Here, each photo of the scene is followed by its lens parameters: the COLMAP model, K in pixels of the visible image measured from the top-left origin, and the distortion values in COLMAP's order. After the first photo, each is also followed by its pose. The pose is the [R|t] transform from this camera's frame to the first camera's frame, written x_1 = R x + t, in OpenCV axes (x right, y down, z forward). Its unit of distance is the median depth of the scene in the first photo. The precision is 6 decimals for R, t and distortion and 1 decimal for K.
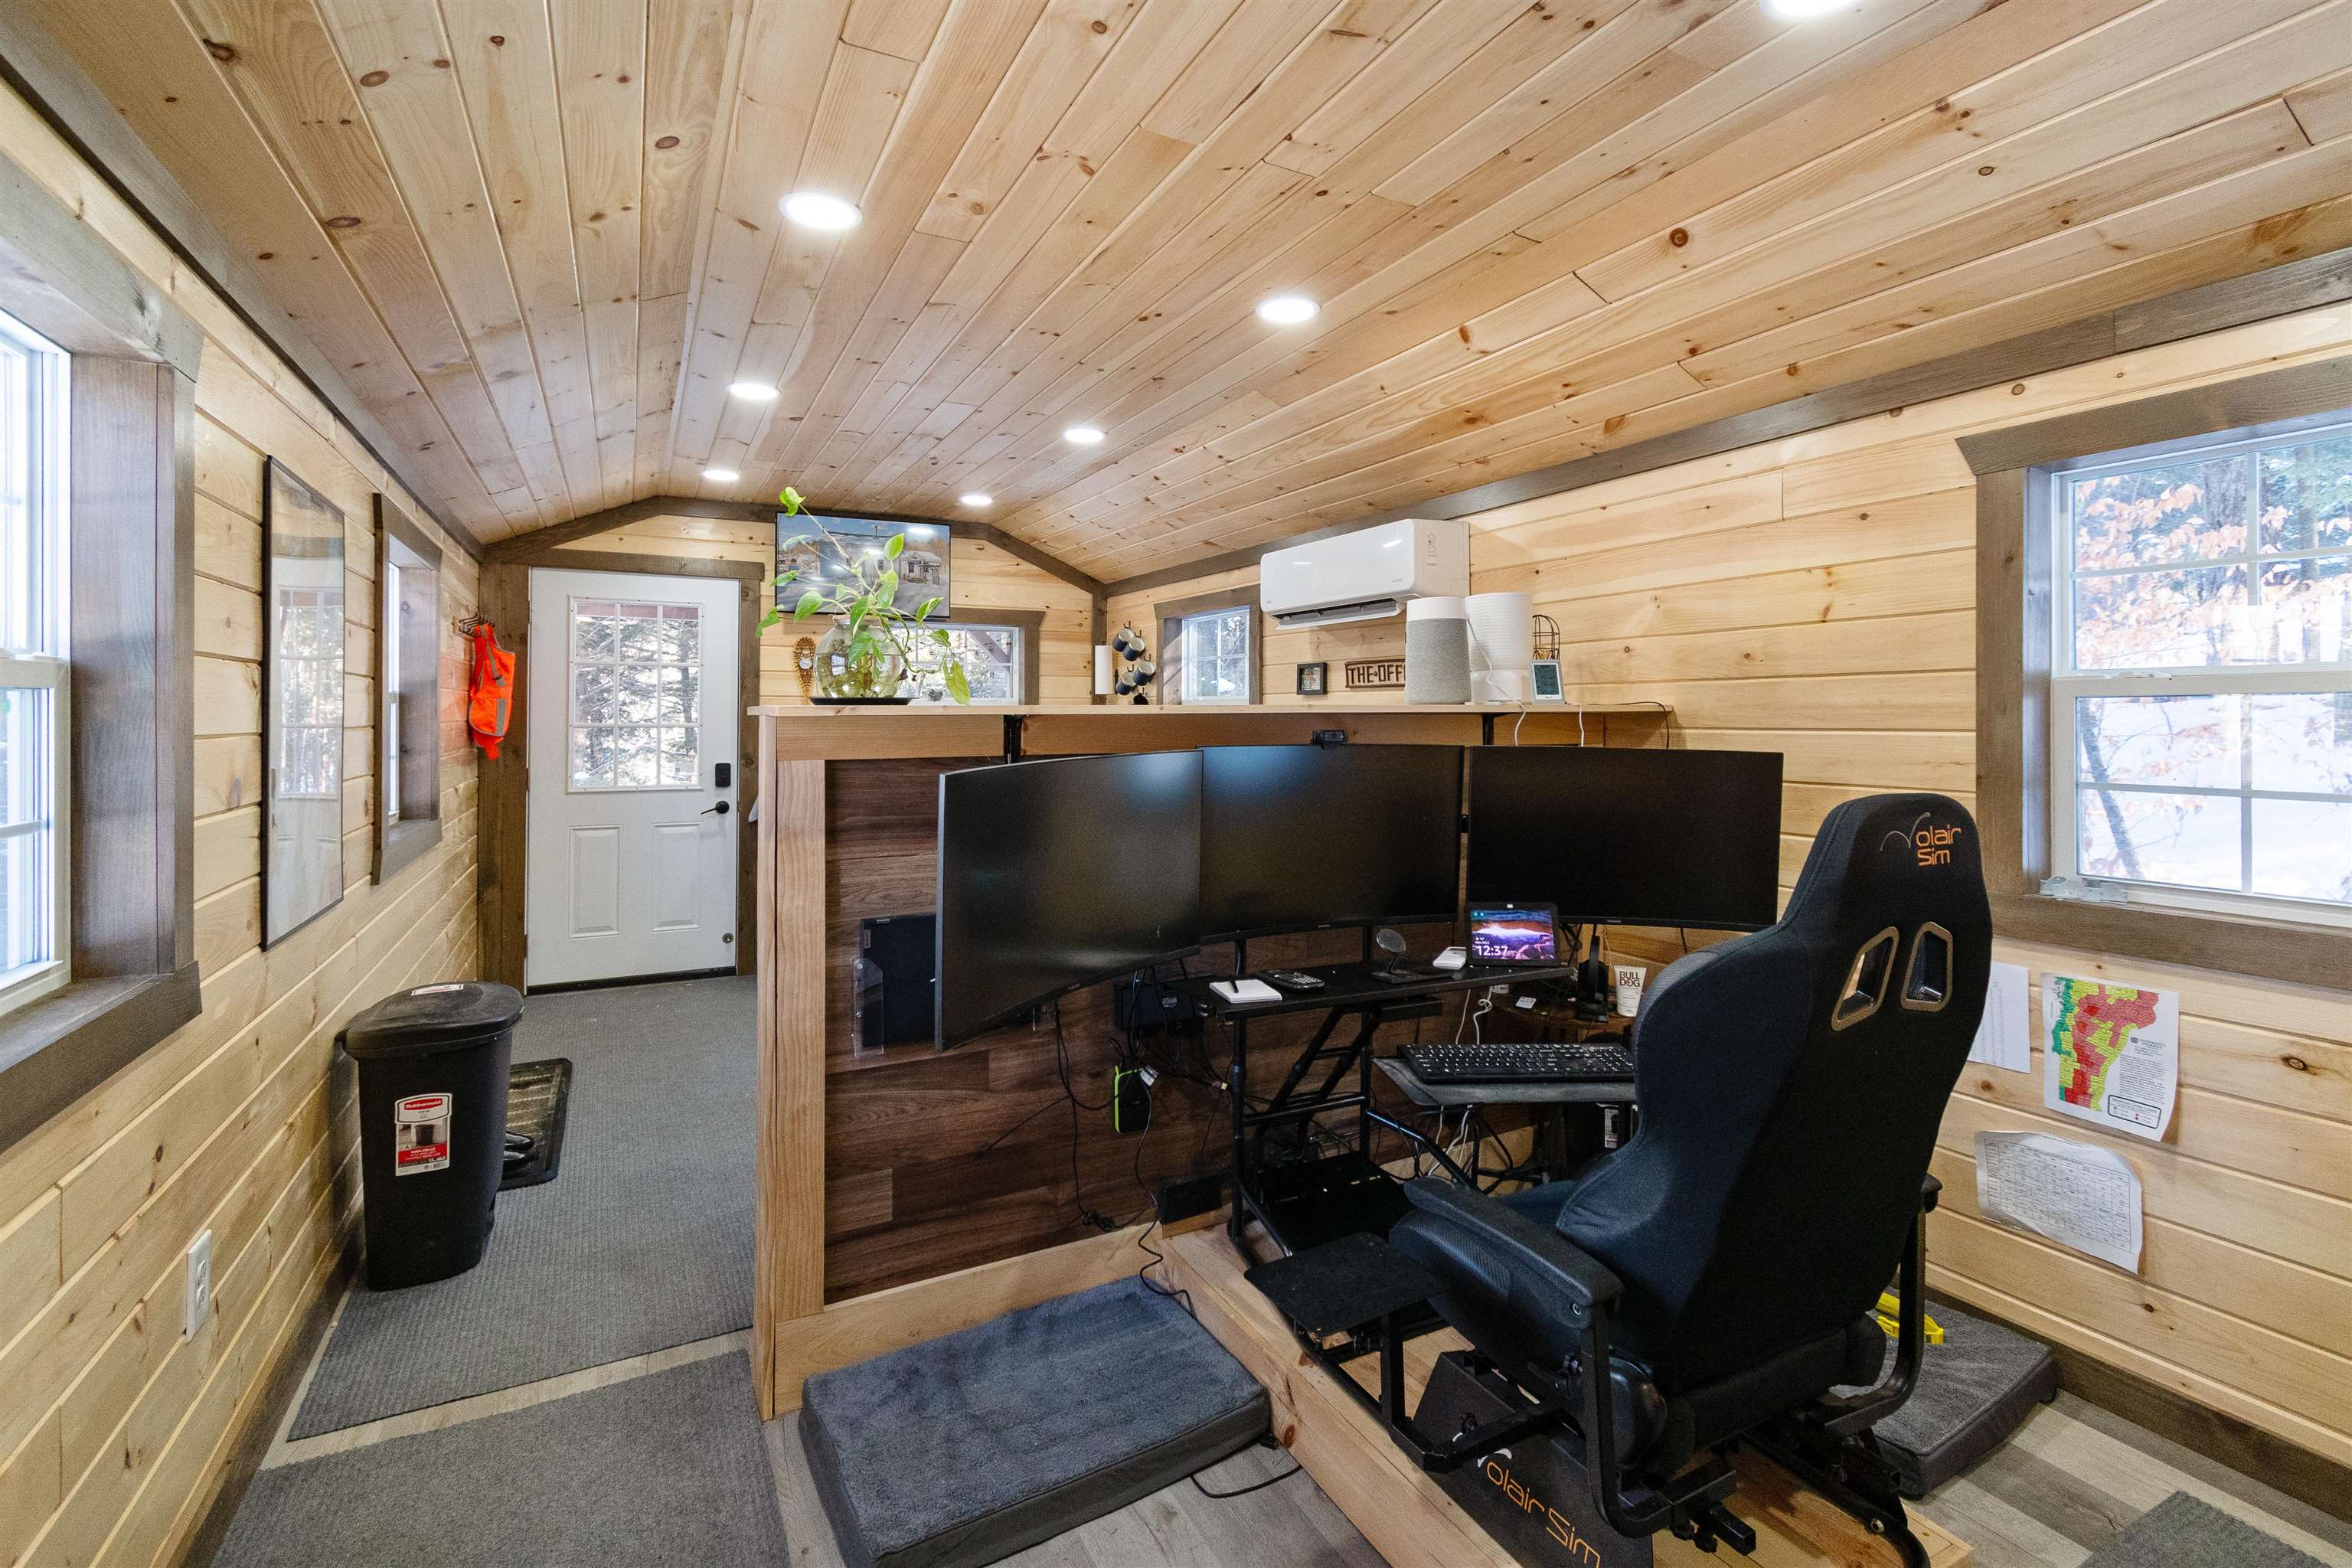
lens RADIAL K [[1090.8, 0, 1153.0], [0, 1090.8, 704.9], [0, 0, 1]] dist [-0.000531, 0.000182]
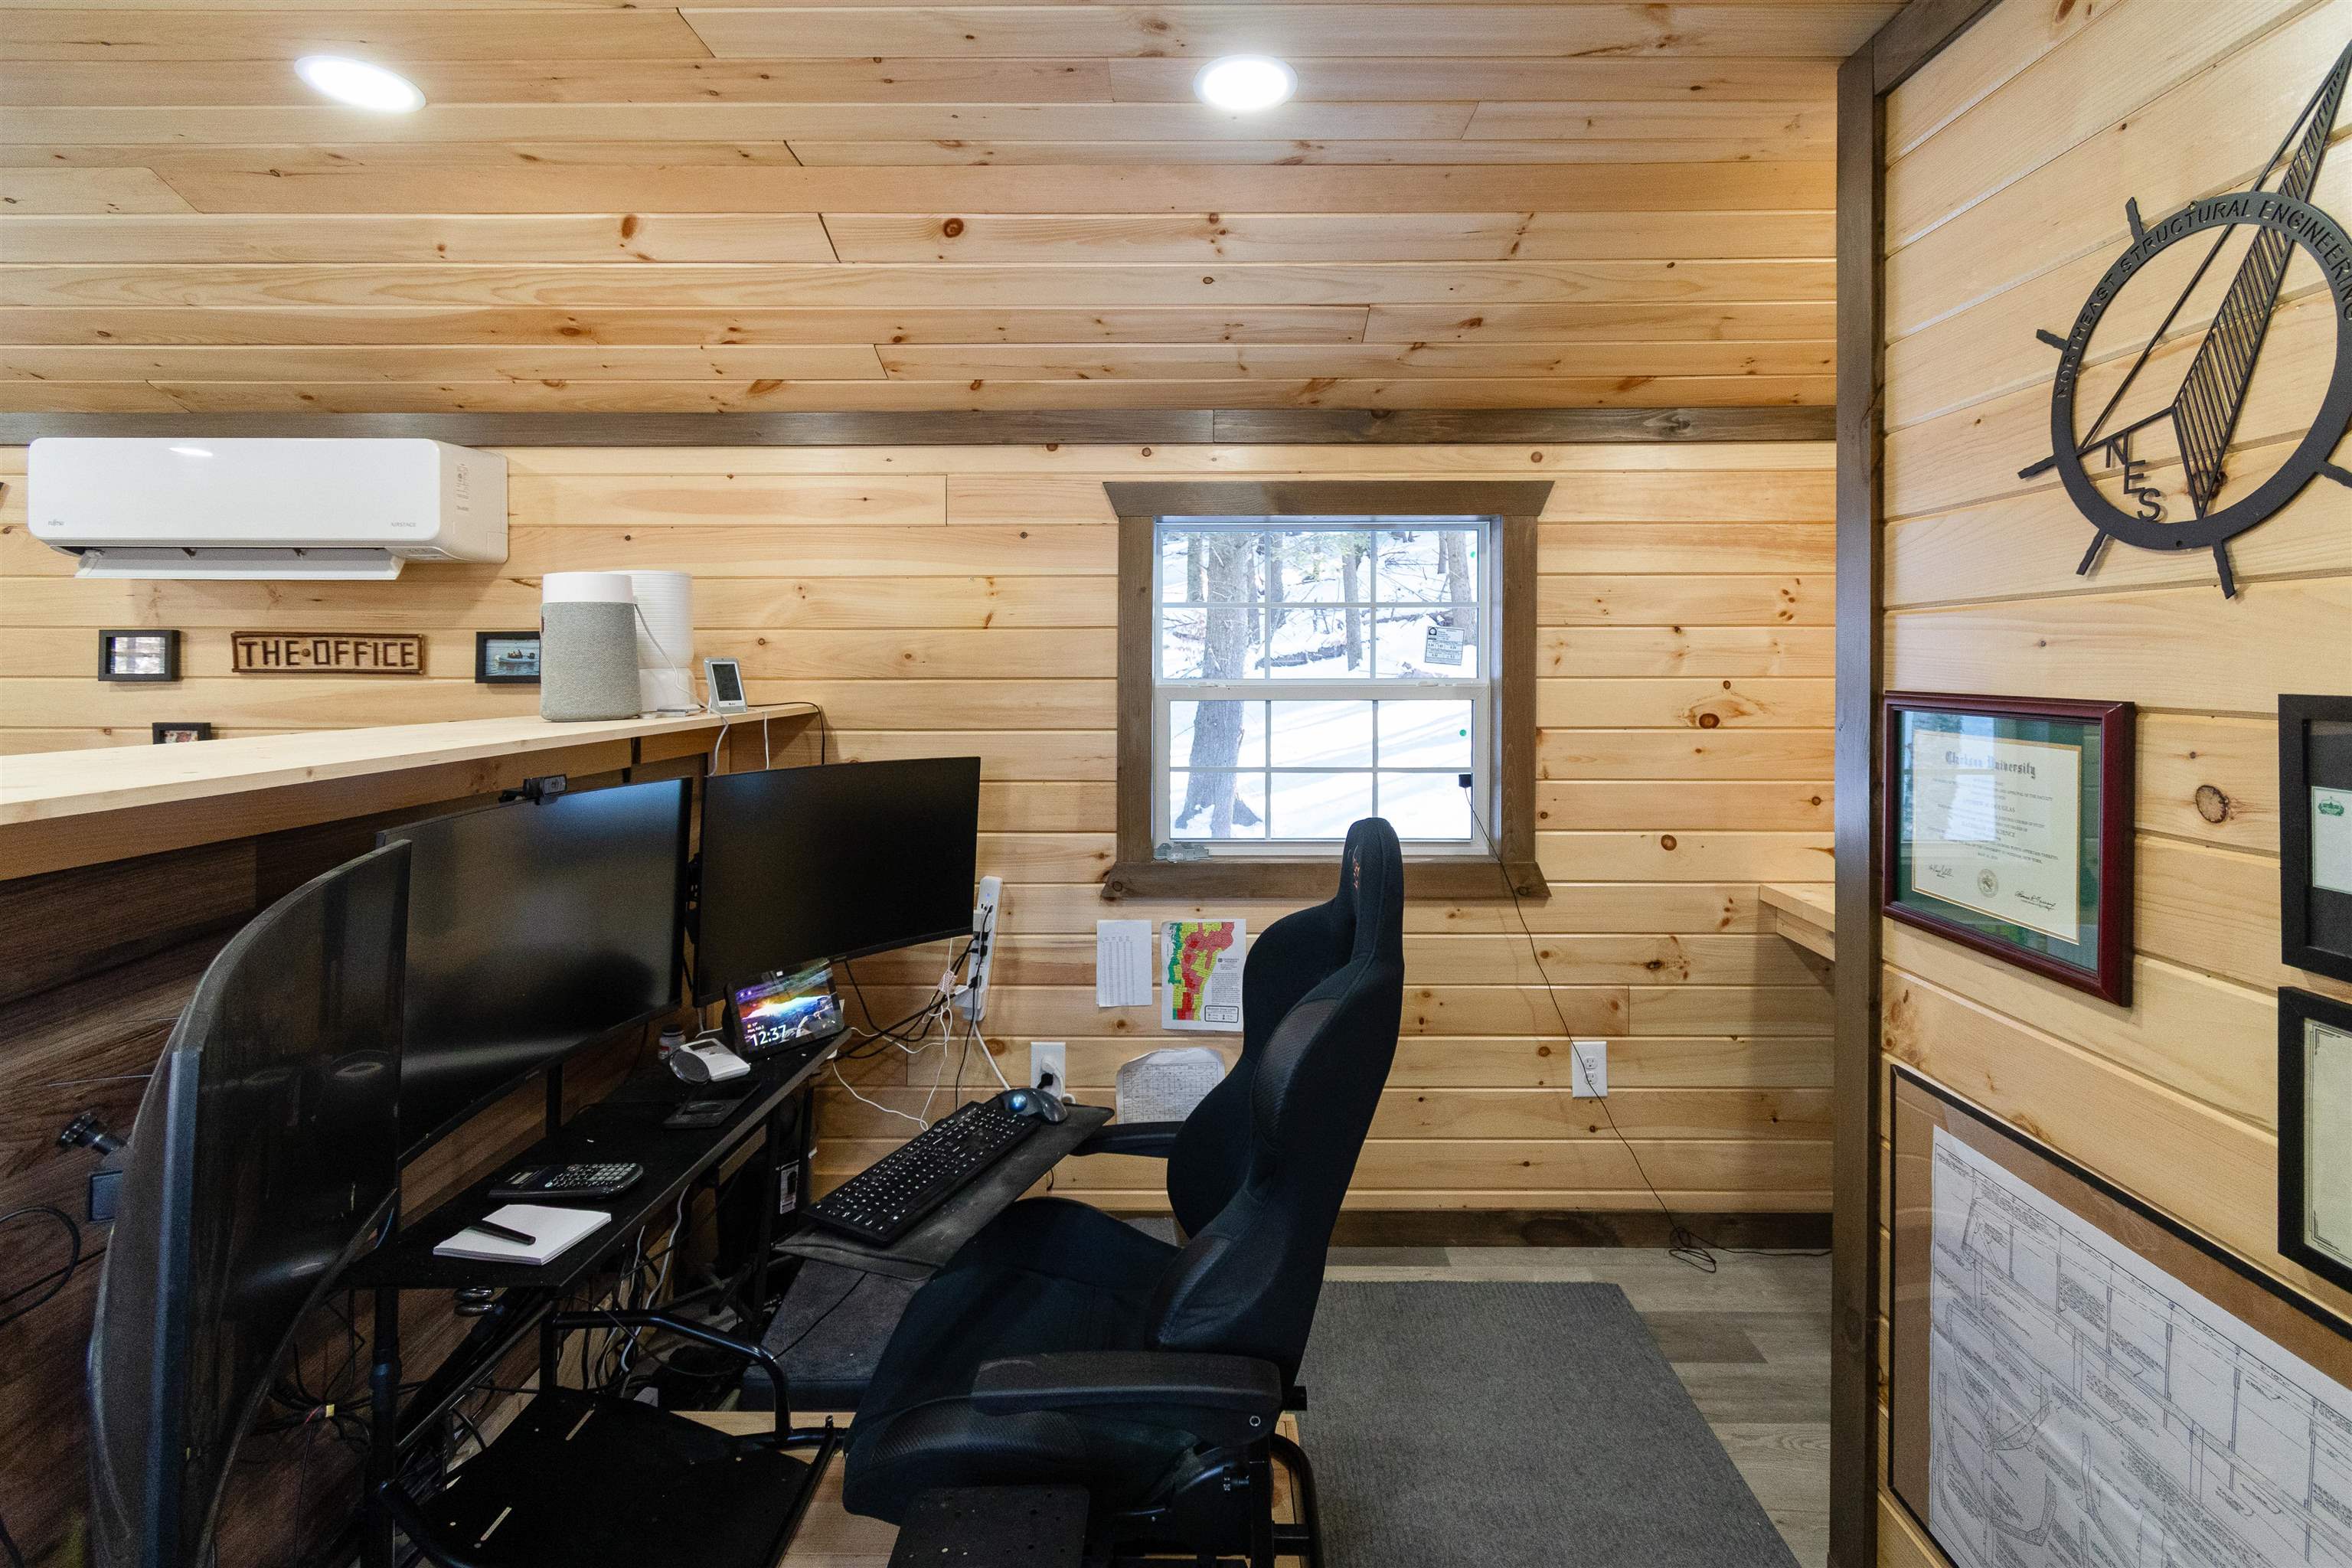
lens RADIAL K [[1090.8, 0, 1237.8], [0, 1090.8, 664.7], [0, 0, 1]] dist [-0.000531, 0.000182]
pose [[0.439466, 0.001039, 0.898259, -0.155039], [-0.010493, 0.999937, 0.003977, -0.031950], [-0.898198, -0.011174, 0.439449, 0.210434]]
